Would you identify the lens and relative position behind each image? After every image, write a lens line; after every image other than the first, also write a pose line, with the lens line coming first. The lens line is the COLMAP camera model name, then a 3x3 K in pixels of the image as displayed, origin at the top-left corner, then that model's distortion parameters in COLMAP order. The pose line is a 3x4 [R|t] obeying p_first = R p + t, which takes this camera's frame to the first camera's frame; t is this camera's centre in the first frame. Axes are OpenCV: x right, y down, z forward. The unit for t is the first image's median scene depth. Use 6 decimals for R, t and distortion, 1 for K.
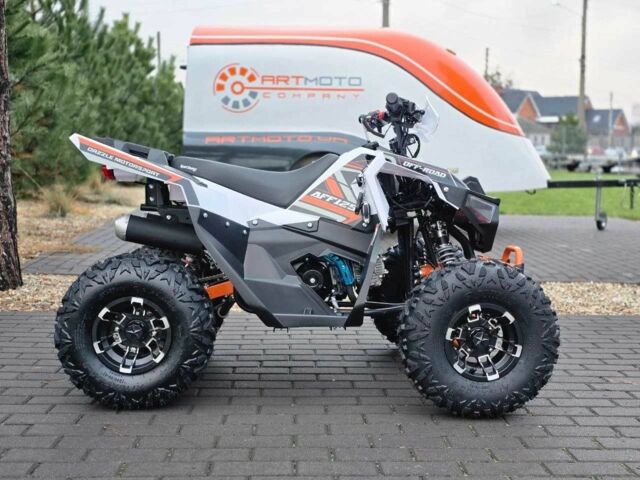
lens RADIAL K [[849.8, 0, 326.8], [0, 849.8, 239.8], [0, 0, 1]] dist [0.064368, 0.000000]
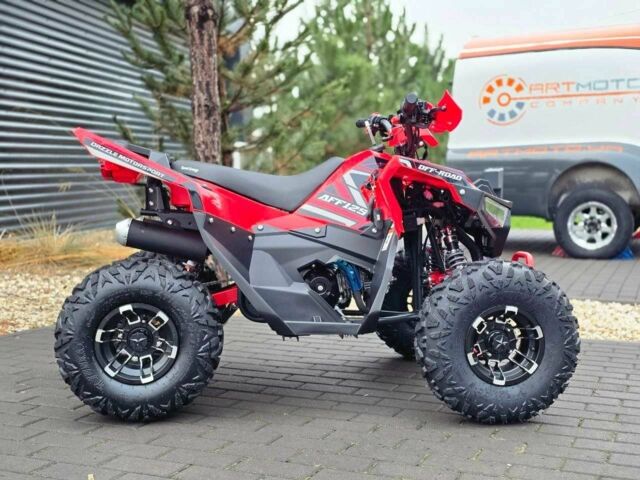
lens RADIAL K [[849.8, 0, 329.2], [0, 849.8, 255.7], [0, 0, 1]] dist [0.064368, 0.000000]
pose [[0.900655, 0.015956, -0.434241, 0.138445], [-0.019866, 0.999793, -0.004467, 0.005911], [0.434080, 0.012650, 0.900785, 0.049495]]
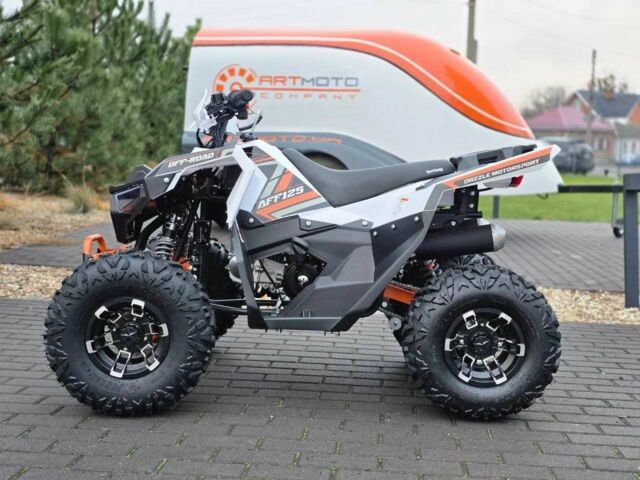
lens RADIAL K [[849.8, 0, 318.6], [0, 849.8, 247.7], [0, 0, 1]] dist [0.064368, 0.000000]
pose [[0.990840, 0.024973, -0.132708, 0.131989], [-0.024518, 0.999687, 0.005061, 0.004066], [0.132793, -0.001761, 0.991142, 0.005473]]
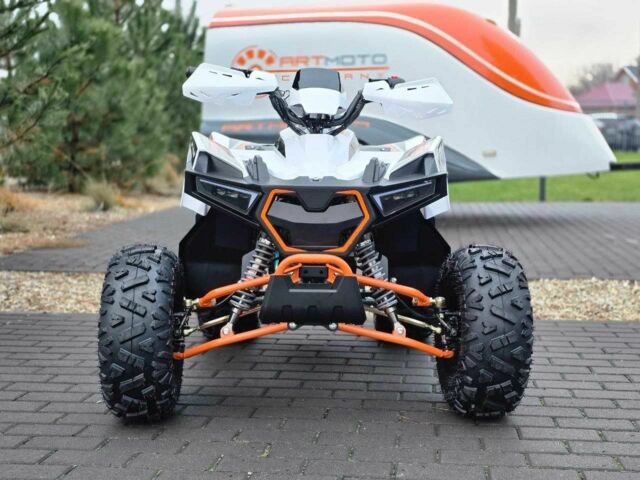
lens RADIAL K [[849.8, 0, 326.0], [0, 849.8, 255.1], [0, 0, 1]] dist [0.064368, 0.000000]
pose [[0.984018, -0.003461, -0.178036, 0.139537], [0.008436, 0.999595, 0.027190, -0.000035], [0.177870, -0.028257, 0.983648, 0.078822]]
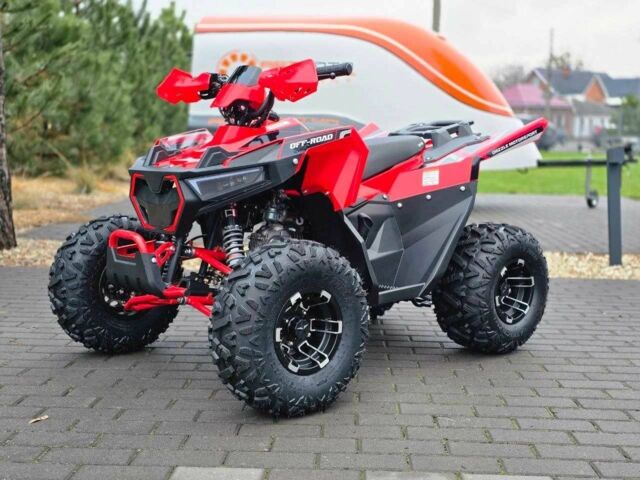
lens RADIAL K [[849.8, 0, 325.6], [0, 849.8, 249.1], [0, 0, 1]] dist [0.064368, 0.000000]
pose [[0.996759, 0.009026, -0.079937, 0.093573], [-0.006697, 0.999546, 0.029368, 0.011878], [0.080166, -0.028737, 0.996367, -0.073527]]
